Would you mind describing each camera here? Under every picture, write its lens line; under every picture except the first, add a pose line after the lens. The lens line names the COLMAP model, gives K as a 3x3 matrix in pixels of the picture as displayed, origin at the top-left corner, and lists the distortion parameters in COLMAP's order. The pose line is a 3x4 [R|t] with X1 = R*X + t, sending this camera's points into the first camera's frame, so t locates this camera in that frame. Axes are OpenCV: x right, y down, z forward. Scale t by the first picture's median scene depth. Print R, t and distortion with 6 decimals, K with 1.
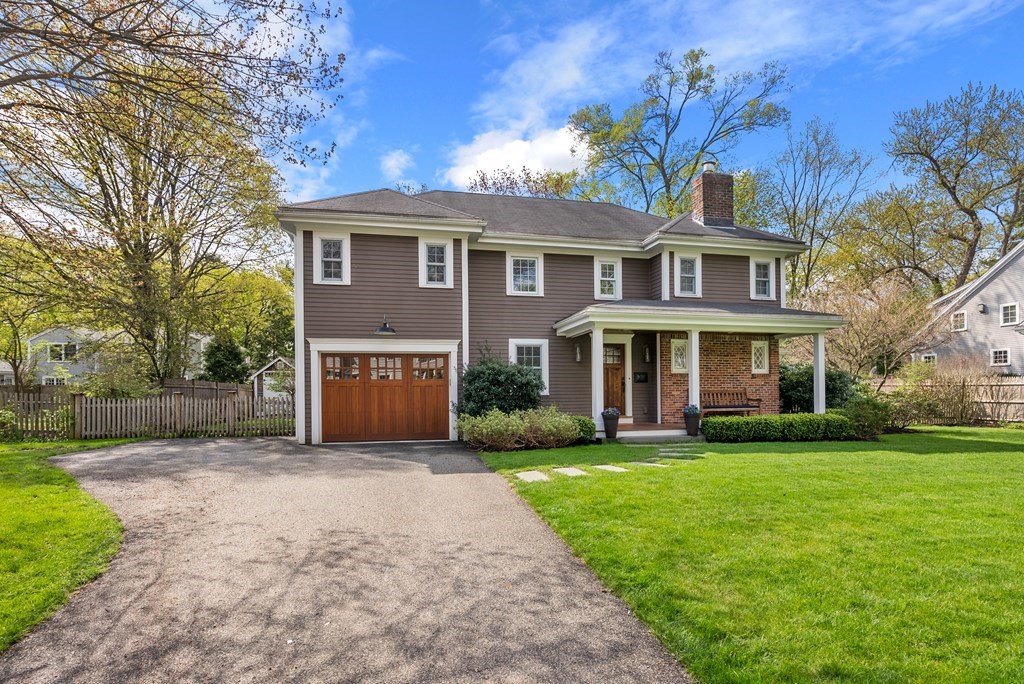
lens RADIAL K [[484.5, 0, 511.4], [0, 484.5, 387.8], [0, 0, 1]] dist [-0.001820, -0.000604]
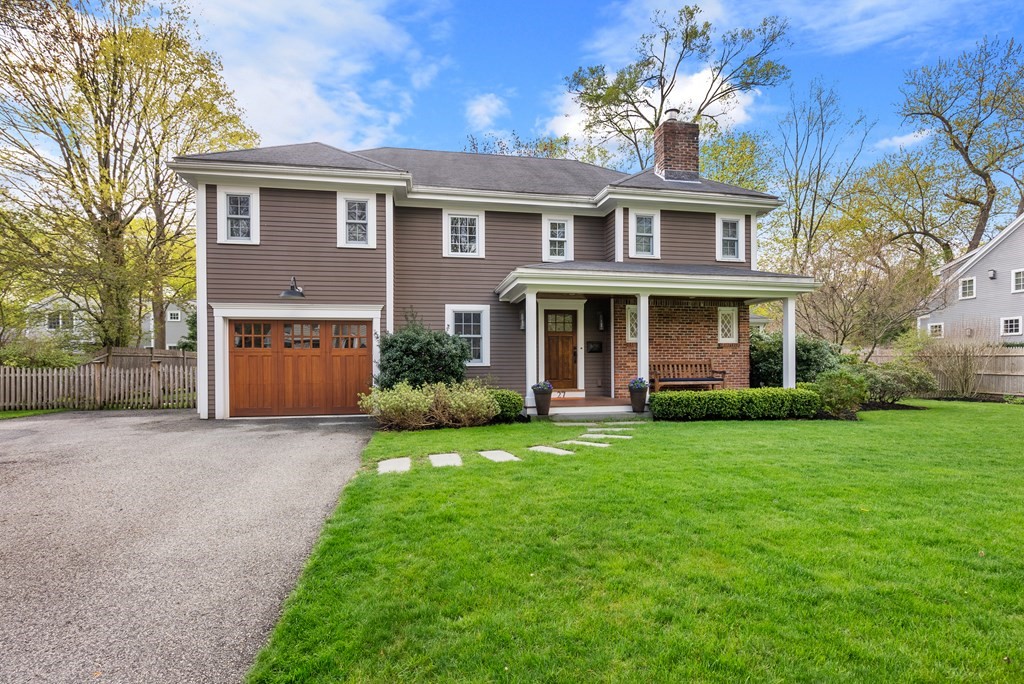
lens RADIAL K [[473.7, 0, 513.1], [0, 473.7, 361.3], [0, 0, 1]] dist [-0.002922, -0.000057]
pose [[0.999509, 0.003566, -0.031115, 0.148503], [-0.003280, 0.999952, 0.009250, -0.002218], [0.031147, -0.009143, 0.999473, 0.107906]]
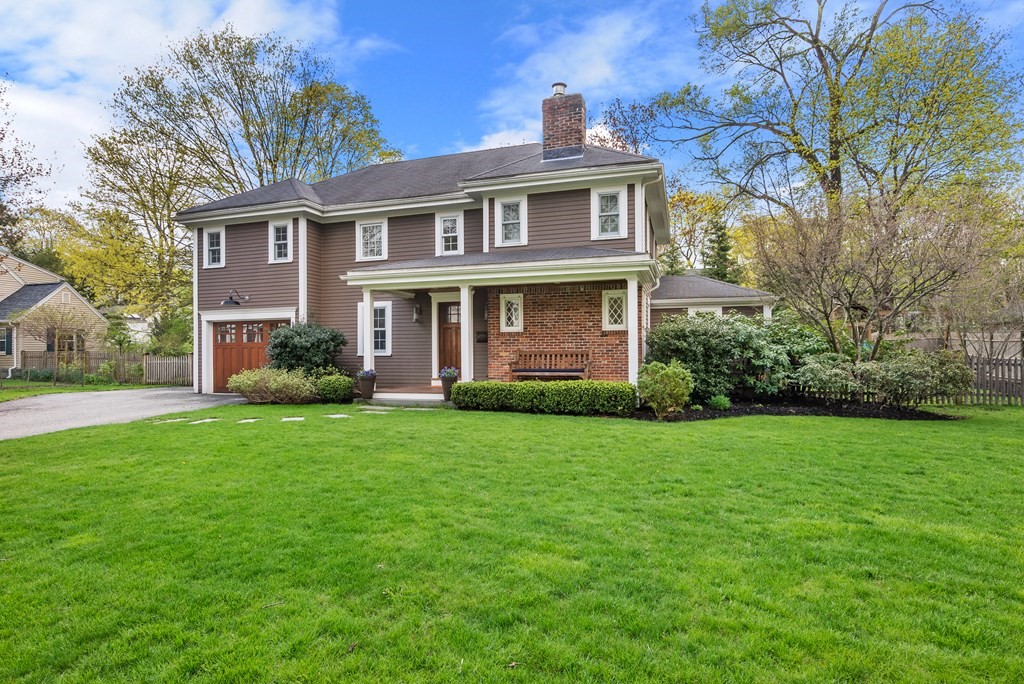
lens RADIAL K [[524.4, 0, 512.0], [0, 524.4, 342.0], [0, 0, 1]] dist [0.002545, 0.000085]
pose [[0.867324, -0.007195, -0.497691, 0.848796], [0.005488, 0.999973, -0.004894, -0.006799], [0.497713, 0.001513, 0.867341, 0.167518]]
